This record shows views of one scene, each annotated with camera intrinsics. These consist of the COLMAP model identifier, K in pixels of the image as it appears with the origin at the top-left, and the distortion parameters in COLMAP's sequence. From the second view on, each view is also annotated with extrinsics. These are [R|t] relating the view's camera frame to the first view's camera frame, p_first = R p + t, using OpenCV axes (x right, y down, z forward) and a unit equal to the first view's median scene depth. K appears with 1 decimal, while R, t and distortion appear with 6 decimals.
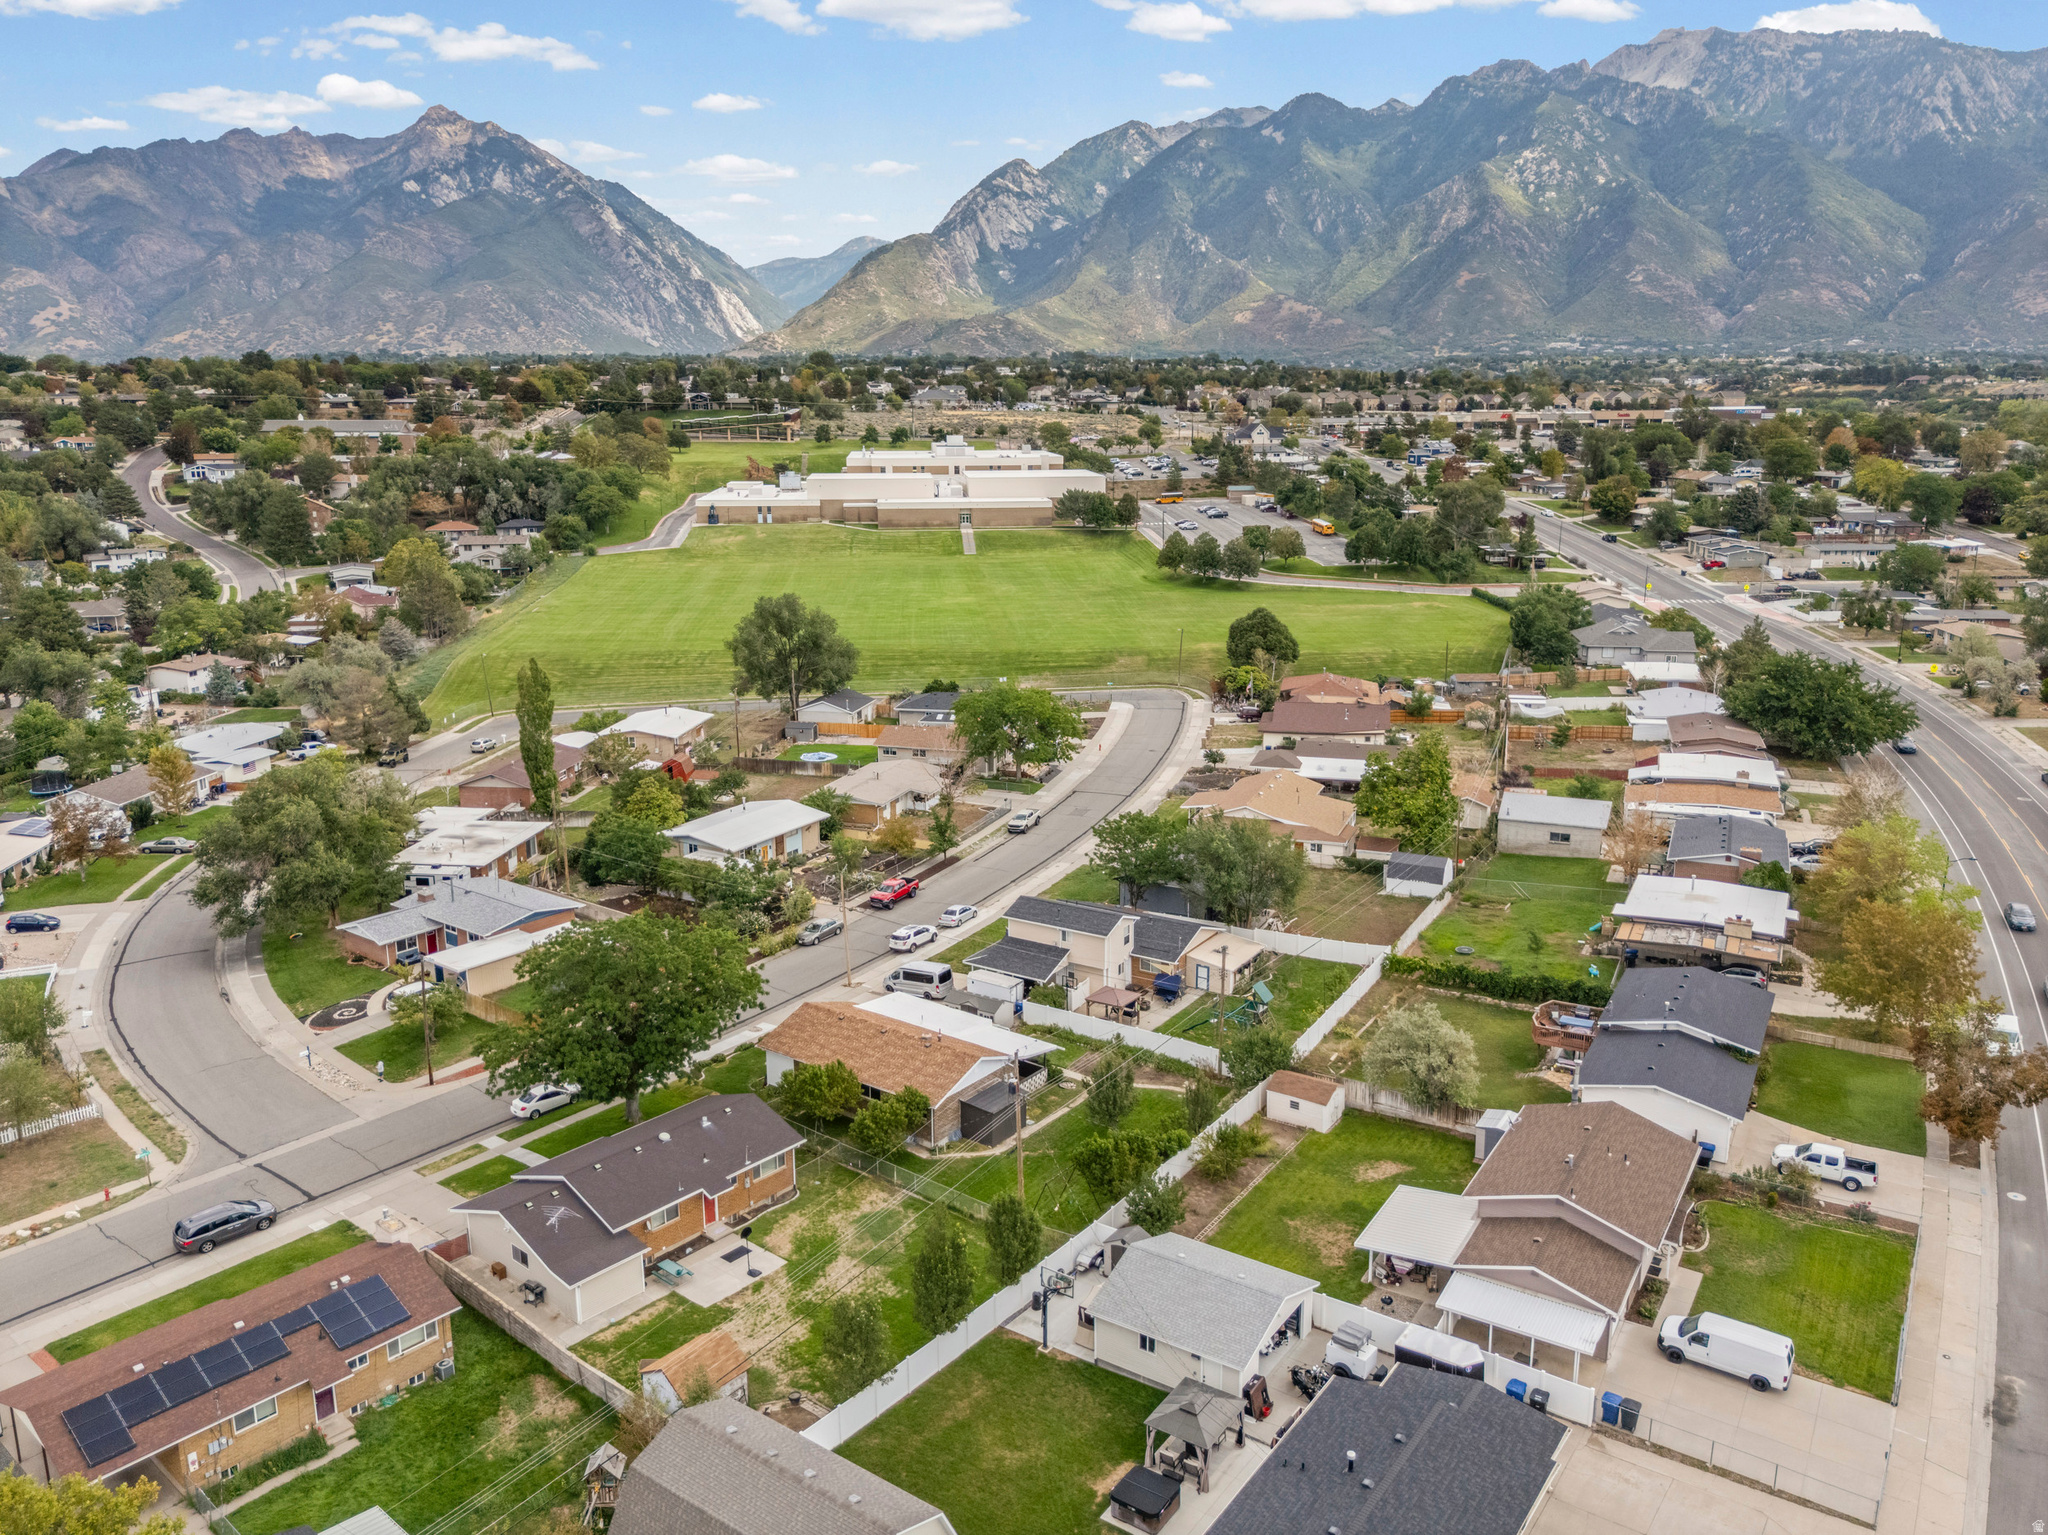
lens RADIAL K [[1441.7, 0, 1024.0], [0, 1441.7, 767.5], [0, 0, 1]] dist [0.093963, -0.108981]
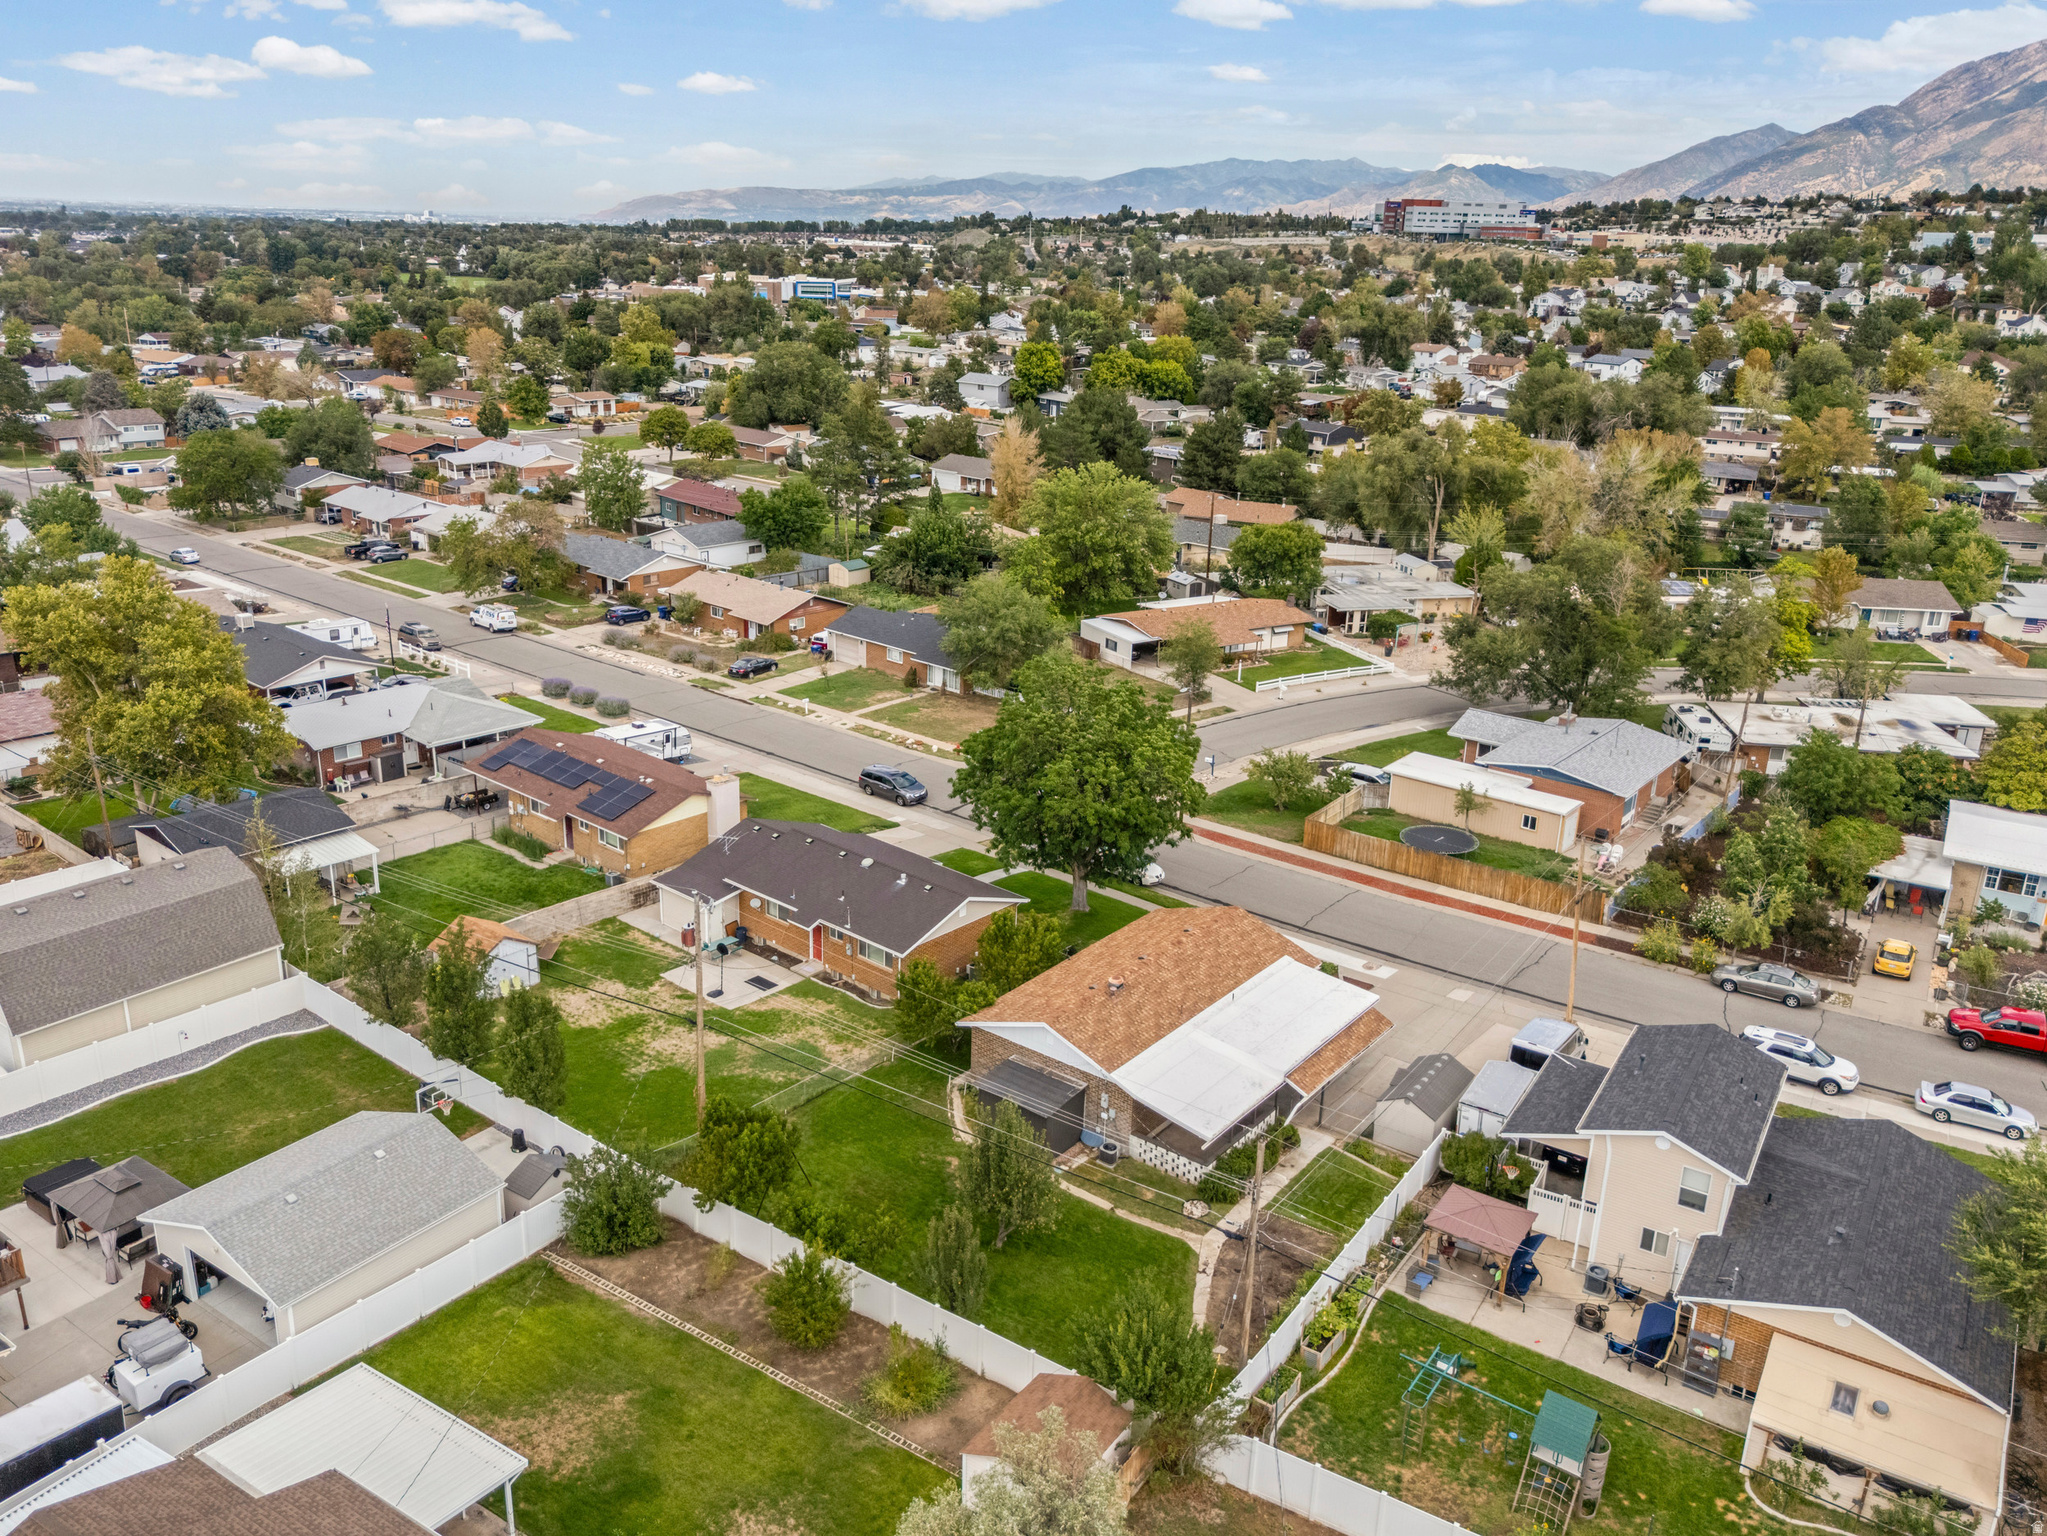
lens RADIAL K [[1518.8, 0, 995.5], [0, 1518.8, 768.1], [0, 0, 1]] dist [0.080179, -0.078966]
pose [[0.043436, 0.350627, -0.935507, 0.204994], [-0.274556, 0.904527, 0.326268, -0.042078], [0.960590, 0.242677, 0.135556, 0.316977]]
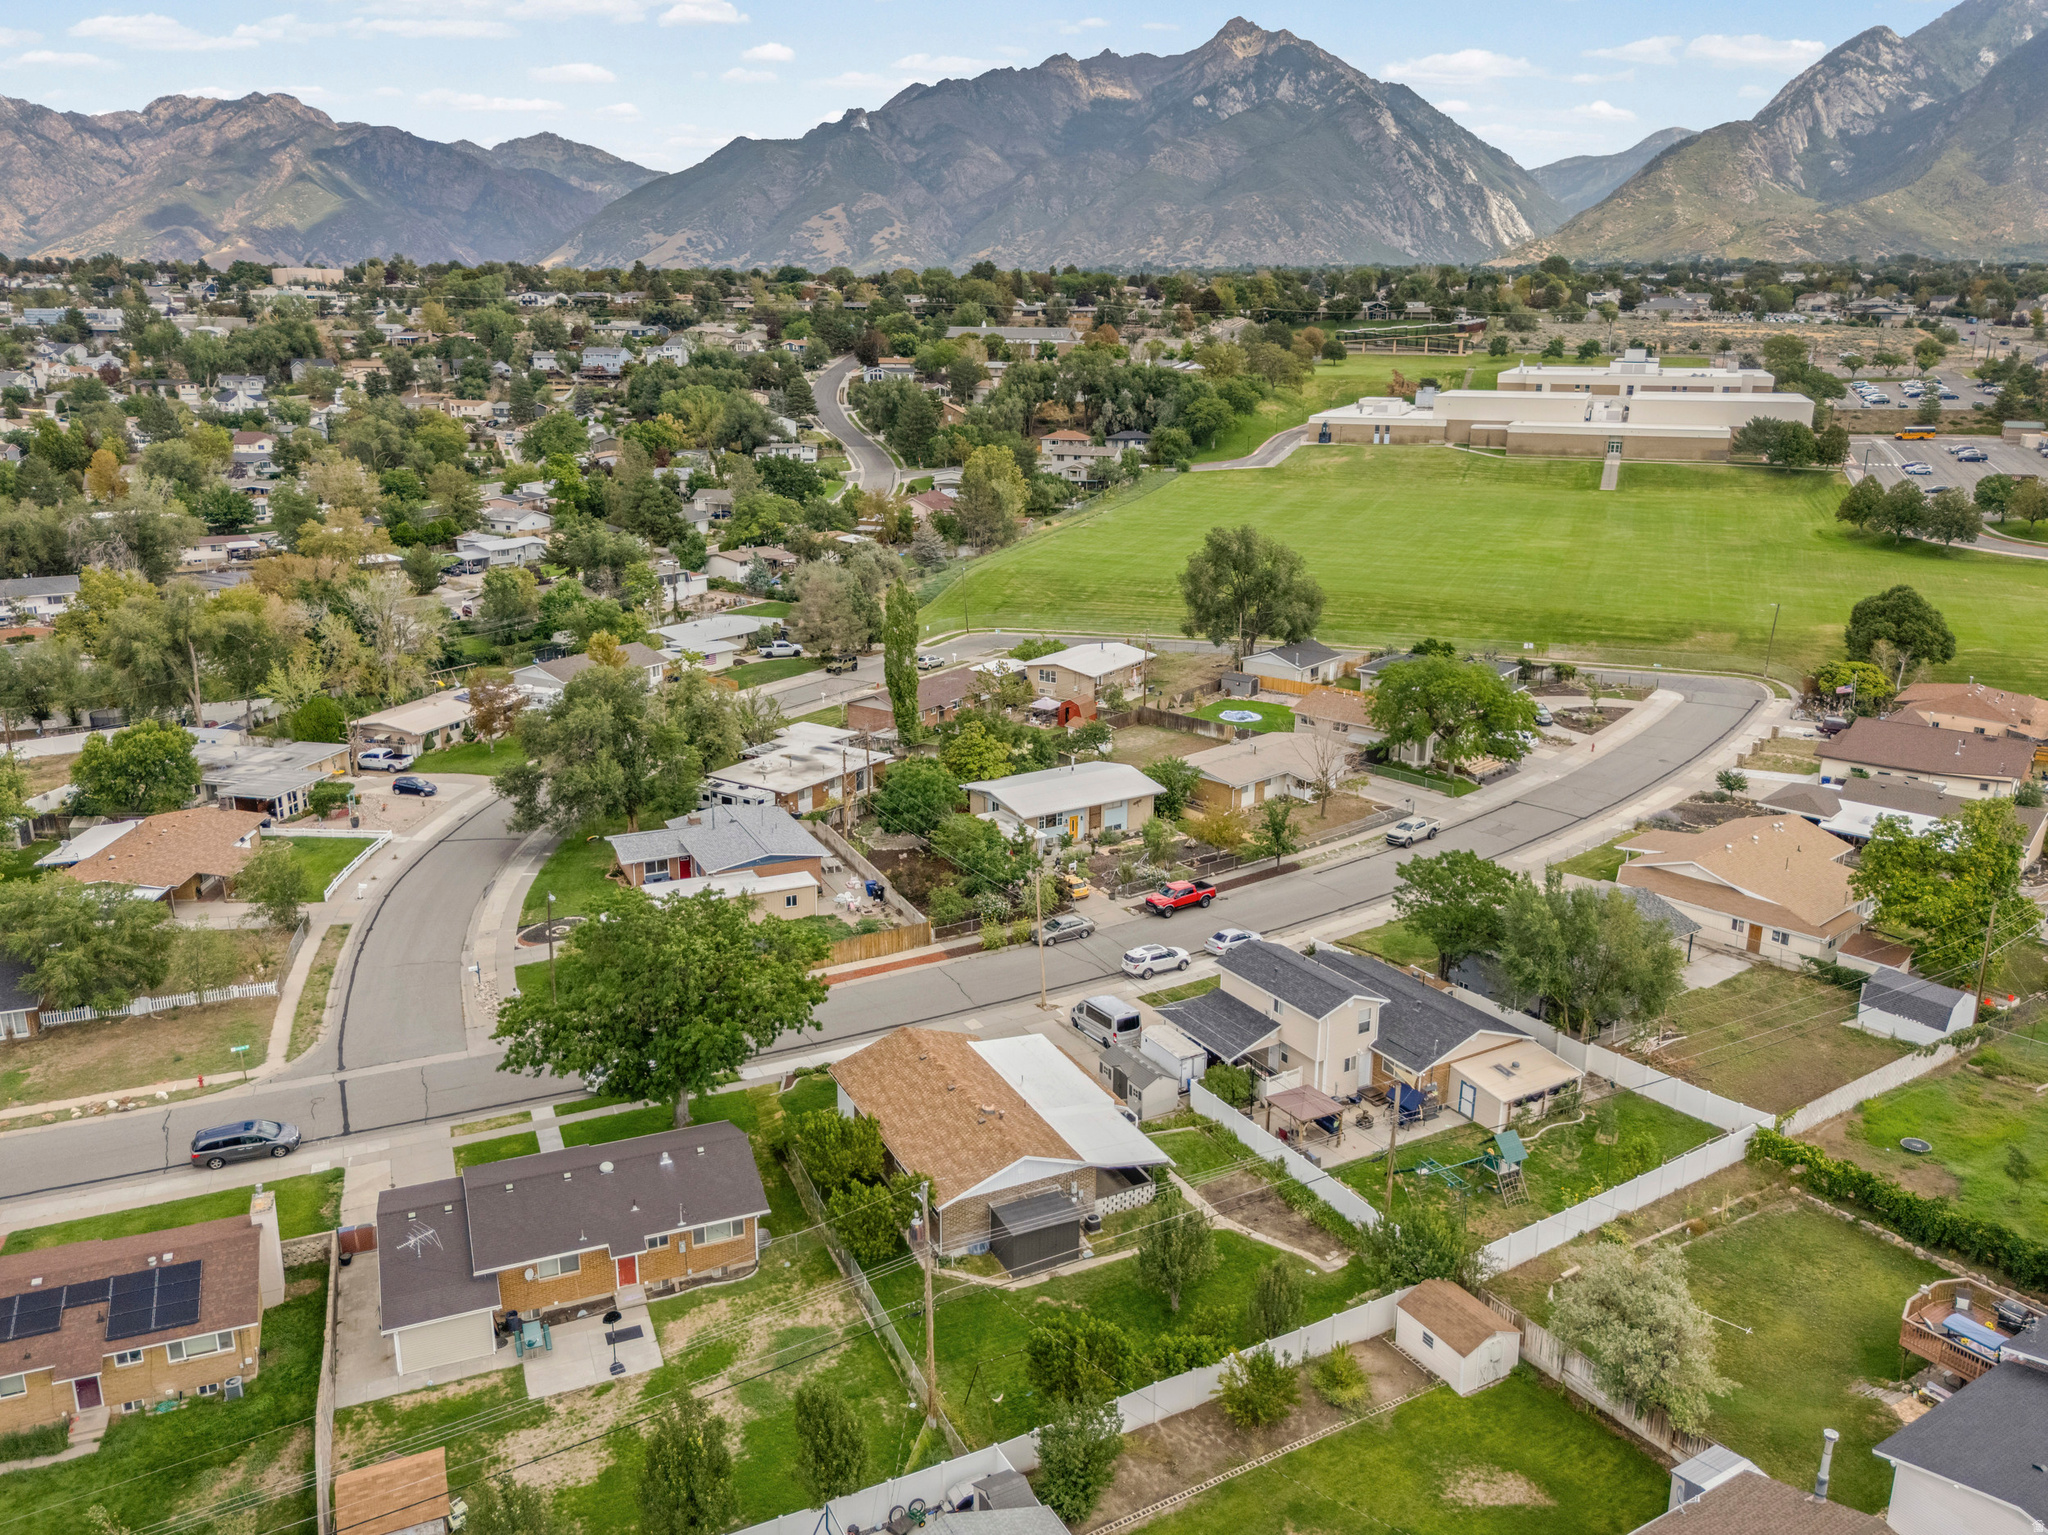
lens RADIAL K [[1519.6, 0, 996.0], [0, 1519.6, 767.6], [0, 0, 1]] dist [0.080179, -0.078966]
pose [[0.901614, 0.135493, -0.410773, 0.092241], [-0.117714, 0.990689, 0.068404, -0.019405], [0.416216, -0.013321, 0.909168, 0.095610]]
